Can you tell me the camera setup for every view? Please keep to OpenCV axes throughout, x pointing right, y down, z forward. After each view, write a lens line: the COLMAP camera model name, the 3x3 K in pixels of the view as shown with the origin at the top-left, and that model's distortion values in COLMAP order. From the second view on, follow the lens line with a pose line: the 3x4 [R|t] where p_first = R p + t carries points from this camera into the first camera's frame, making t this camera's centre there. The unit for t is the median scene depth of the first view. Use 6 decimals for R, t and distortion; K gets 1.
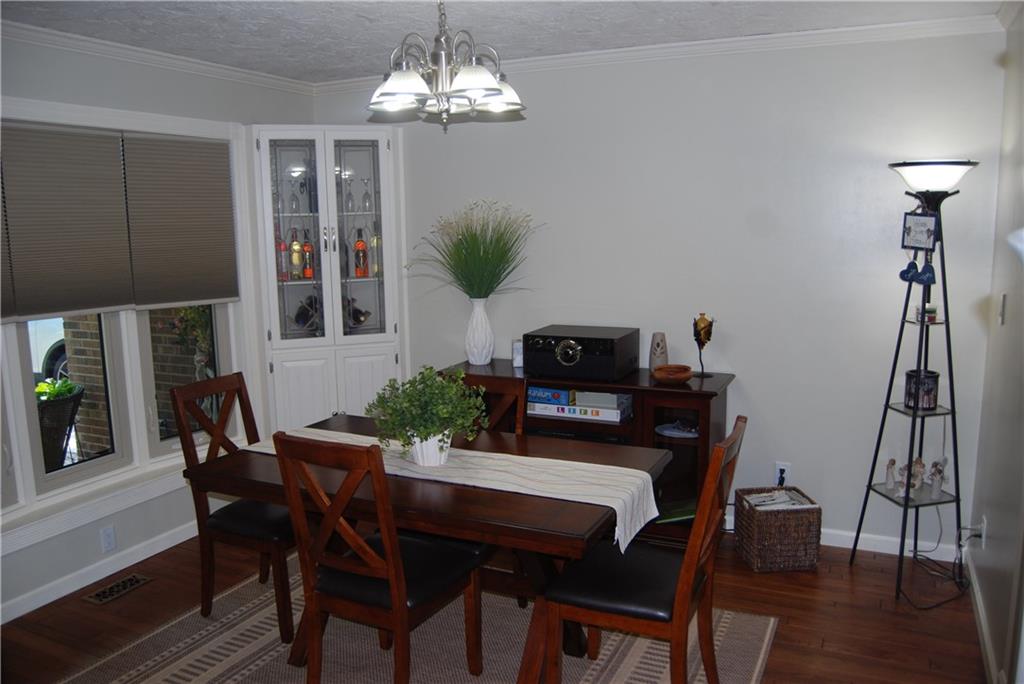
lens RADIAL K [[809.4, 0, 502.5], [0, 809.4, 341.6], [0, 0, 1]] dist [-0.086700, 0.026114]
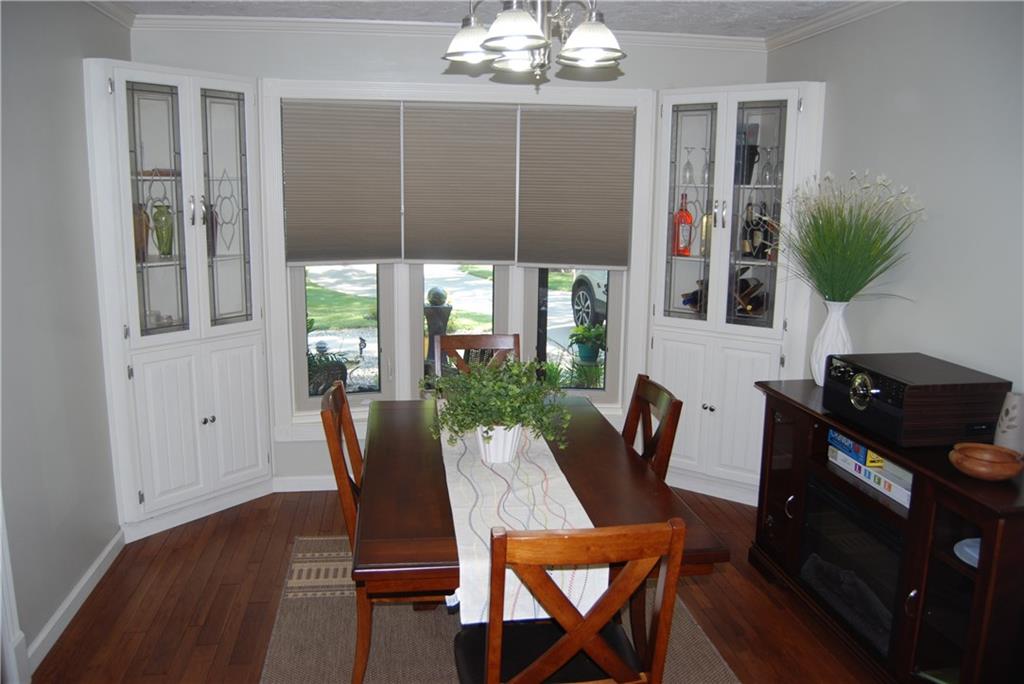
lens RADIAL K [[809.4, 0, 503.3], [0, 809.4, 343.1], [0, 0, 1]] dist [-0.086700, 0.026114]
pose [[0.566285, 0.179872, -0.804343, 0.412610], [-0.146546, 0.982320, 0.116499, -0.057033], [0.811077, 0.051902, 0.582633, 0.303240]]
